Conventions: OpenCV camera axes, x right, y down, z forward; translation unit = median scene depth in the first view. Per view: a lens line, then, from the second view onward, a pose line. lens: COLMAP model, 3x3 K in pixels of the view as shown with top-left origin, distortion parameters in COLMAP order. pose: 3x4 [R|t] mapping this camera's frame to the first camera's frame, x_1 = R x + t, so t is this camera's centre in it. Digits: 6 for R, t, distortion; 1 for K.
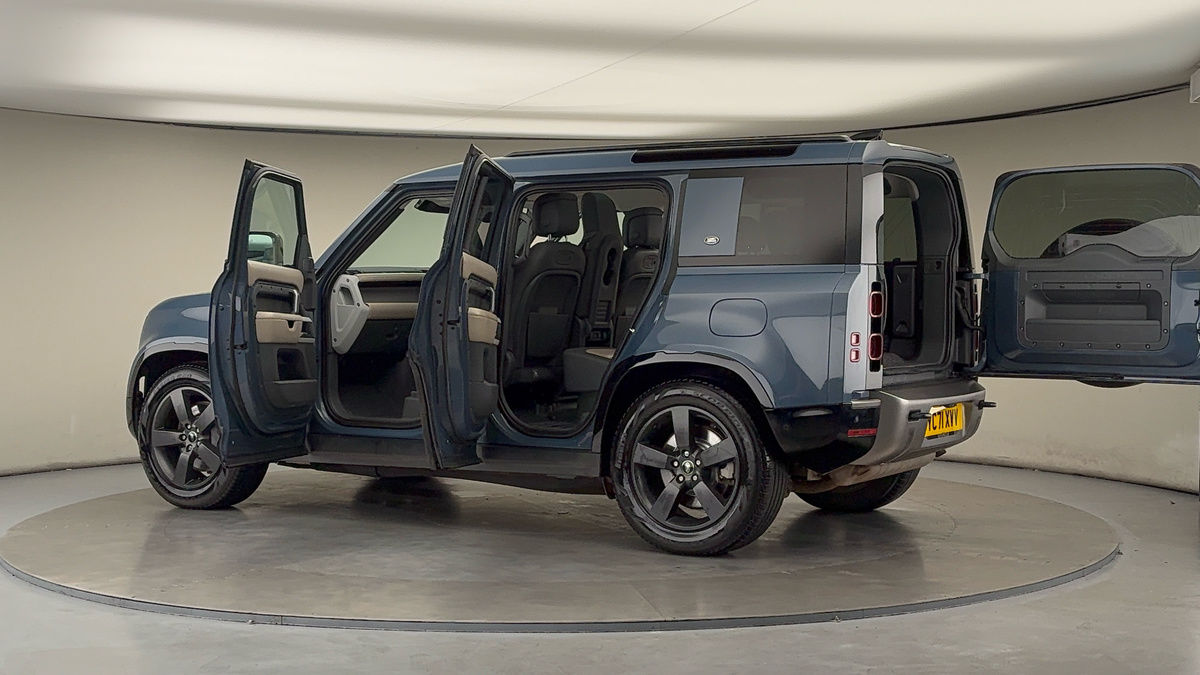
lens RADIAL K [[1629.9, 0, 600.0], [0, 1629.9, 337.5], [0, 0, 1]] dist [0.096752, -0.042249]
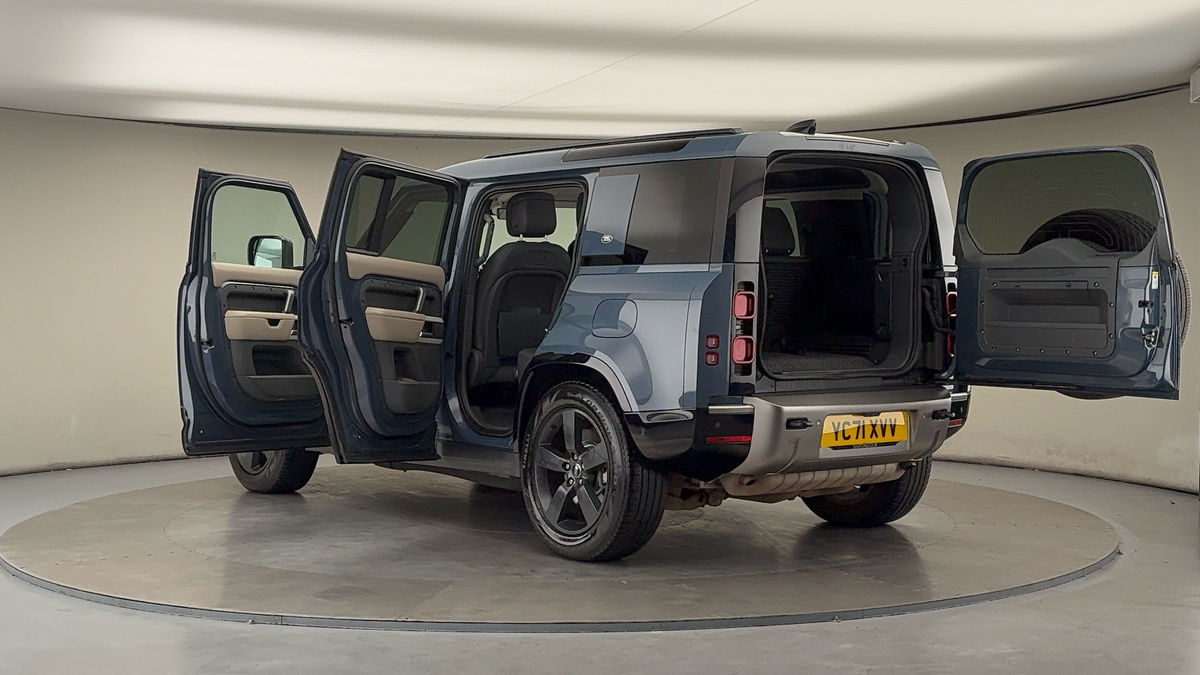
lens RADIAL K [[1629.9, 0, 600.0], [0, 1629.9, 337.5], [0, 0, 1]] dist [0.096752, -0.042249]
pose [[0.939362, 0.008526, -0.342822, 0.368251], [-0.008363, 0.999963, 0.001953, -0.002287], [0.342826, 0.001033, 0.939398, 0.076181]]
